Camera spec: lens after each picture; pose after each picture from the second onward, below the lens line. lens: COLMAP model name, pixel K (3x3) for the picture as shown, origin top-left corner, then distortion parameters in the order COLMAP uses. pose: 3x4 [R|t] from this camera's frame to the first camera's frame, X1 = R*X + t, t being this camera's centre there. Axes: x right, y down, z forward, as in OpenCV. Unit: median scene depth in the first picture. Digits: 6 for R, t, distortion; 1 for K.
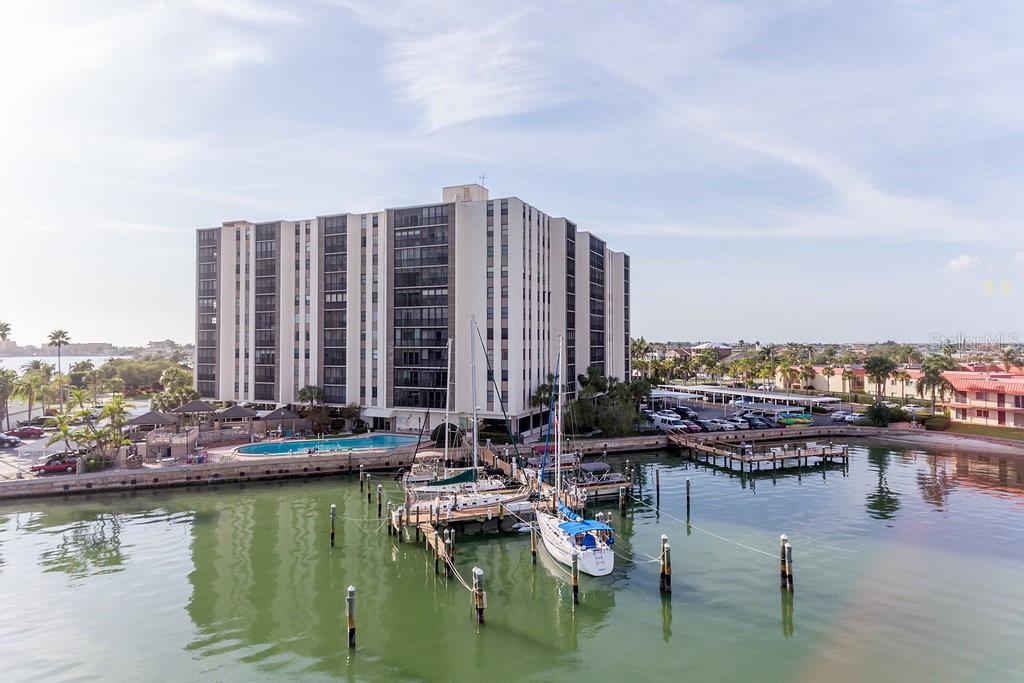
lens RADIAL K [[605.3, 0, 510.6], [0, 605.3, 340.9], [0, 0, 1]] dist [0.030057, 0.000123]
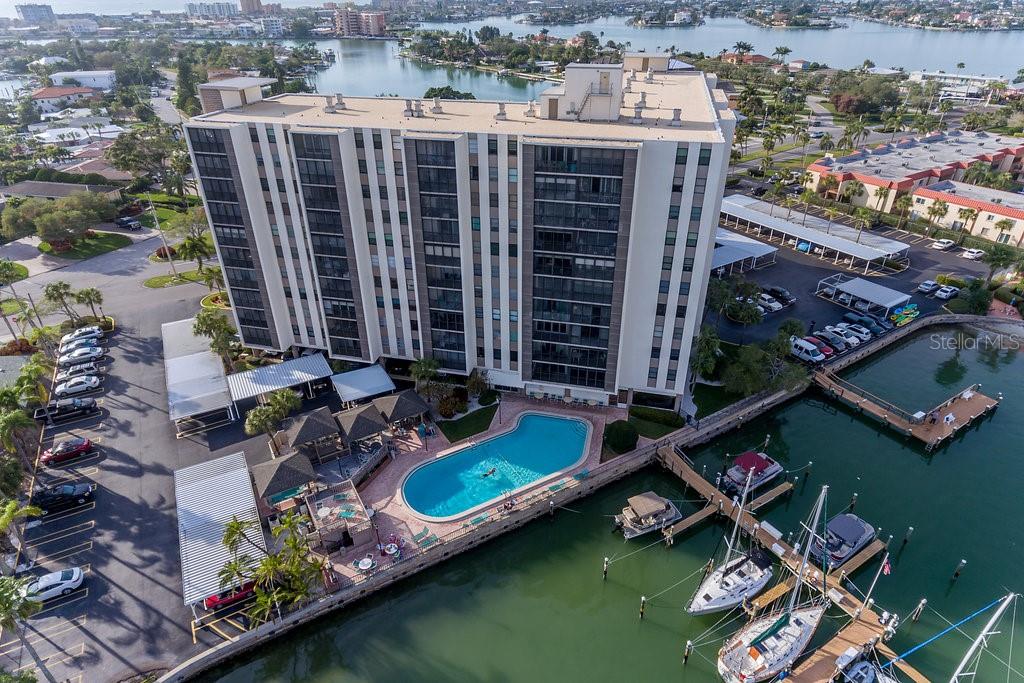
lens RADIAL K [[605.3, 0, 512.5], [0, 605.3, 336.7], [0, 0, 1]] dist [0.030057, 0.000123]
pose [[0.981213, -0.104279, 0.162320, -0.346195], [0.004646, 0.853871, 0.520464, -0.383195], [-0.192873, -0.509932, 0.838313, 0.308872]]
